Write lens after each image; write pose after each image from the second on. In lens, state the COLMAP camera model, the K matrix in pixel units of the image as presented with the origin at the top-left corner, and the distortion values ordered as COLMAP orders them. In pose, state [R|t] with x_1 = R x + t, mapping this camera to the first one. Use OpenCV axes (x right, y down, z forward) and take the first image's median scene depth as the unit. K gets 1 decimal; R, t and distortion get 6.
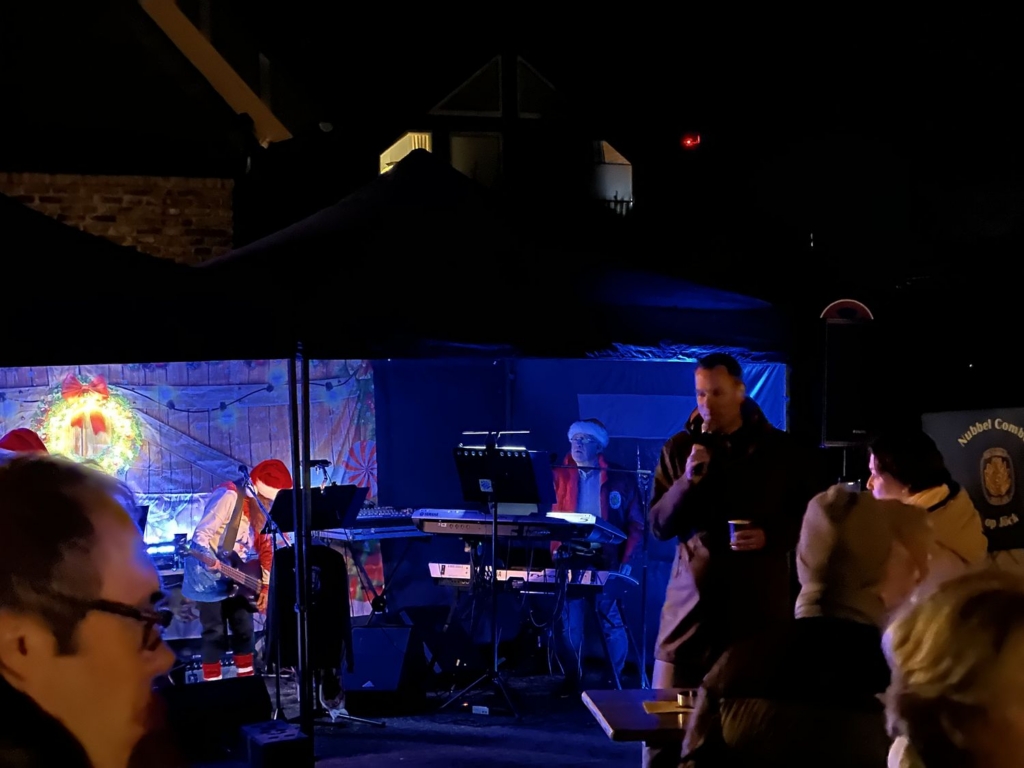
lens RADIAL K [[2244.5, 0, 511.0], [0, 2244.5, 393.6], [0, 0, 1]] dist [-0.059297, 0.000000]
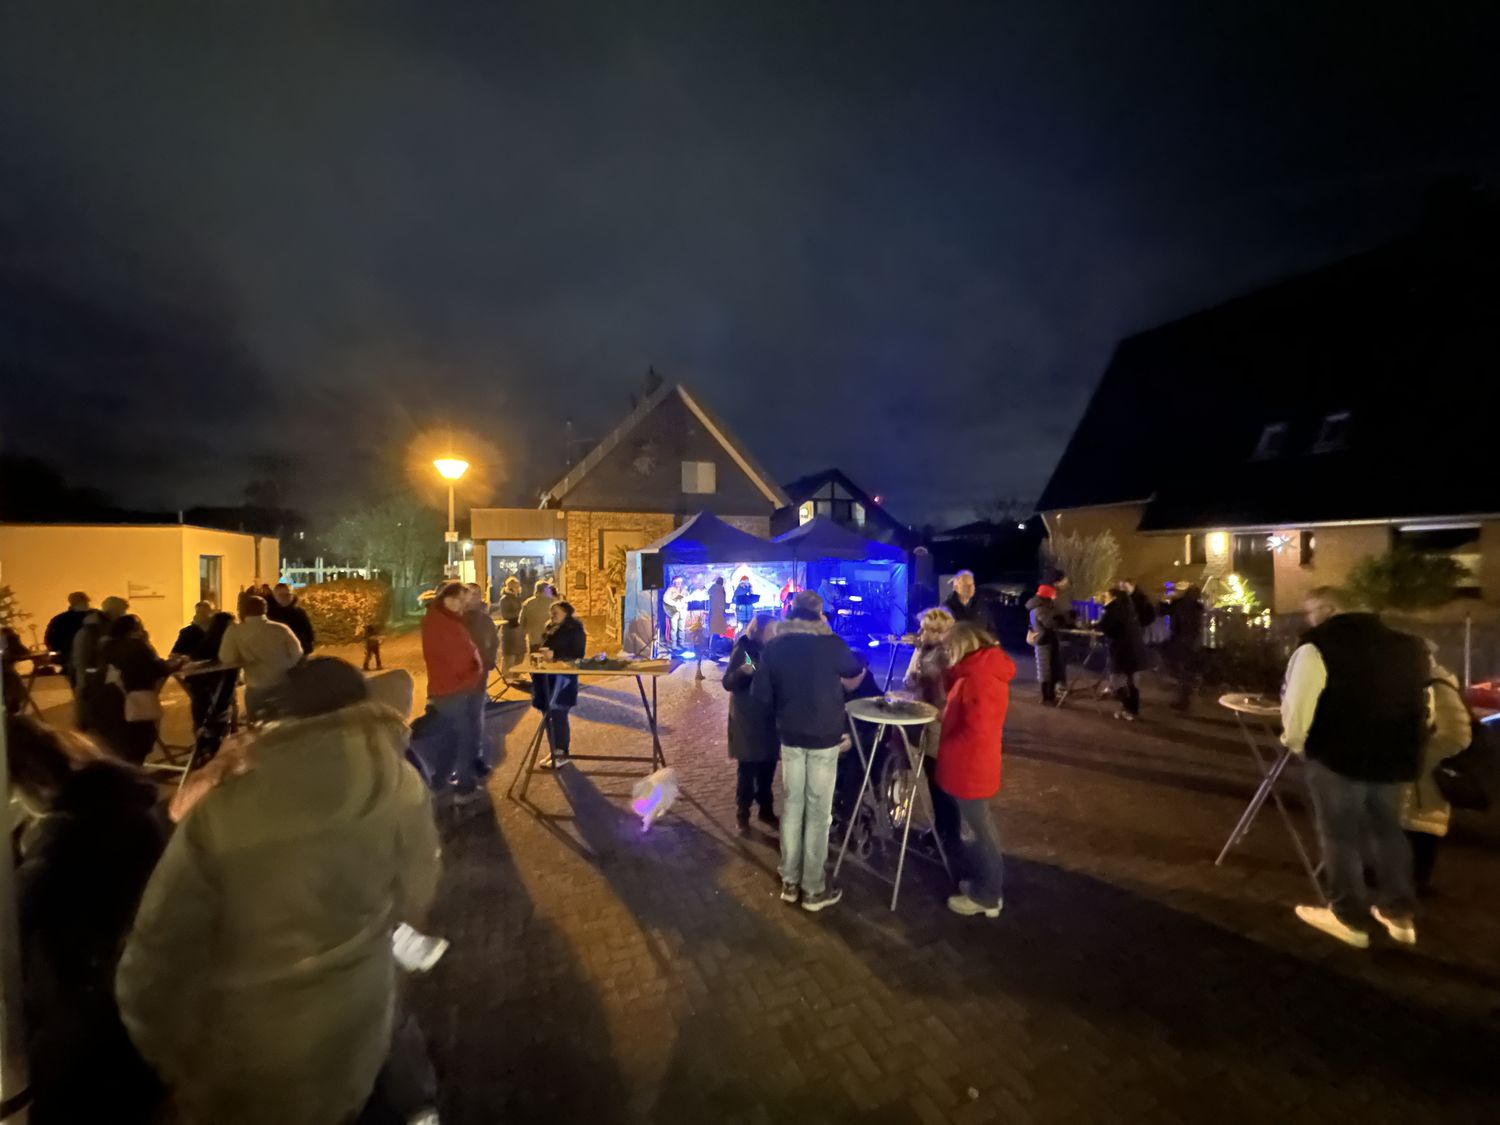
lens RADIAL K [[603.5, 0, 745.7], [0, 603.5, 570.4], [0, 0, 1]] dist [-0.003721, 0.000246]
pose [[0.992304, 0.016022, -0.122784, -0.028339], [-0.015291, 0.999859, 0.006892, -0.003267], [0.122877, -0.004962, 0.992409, -0.132970]]
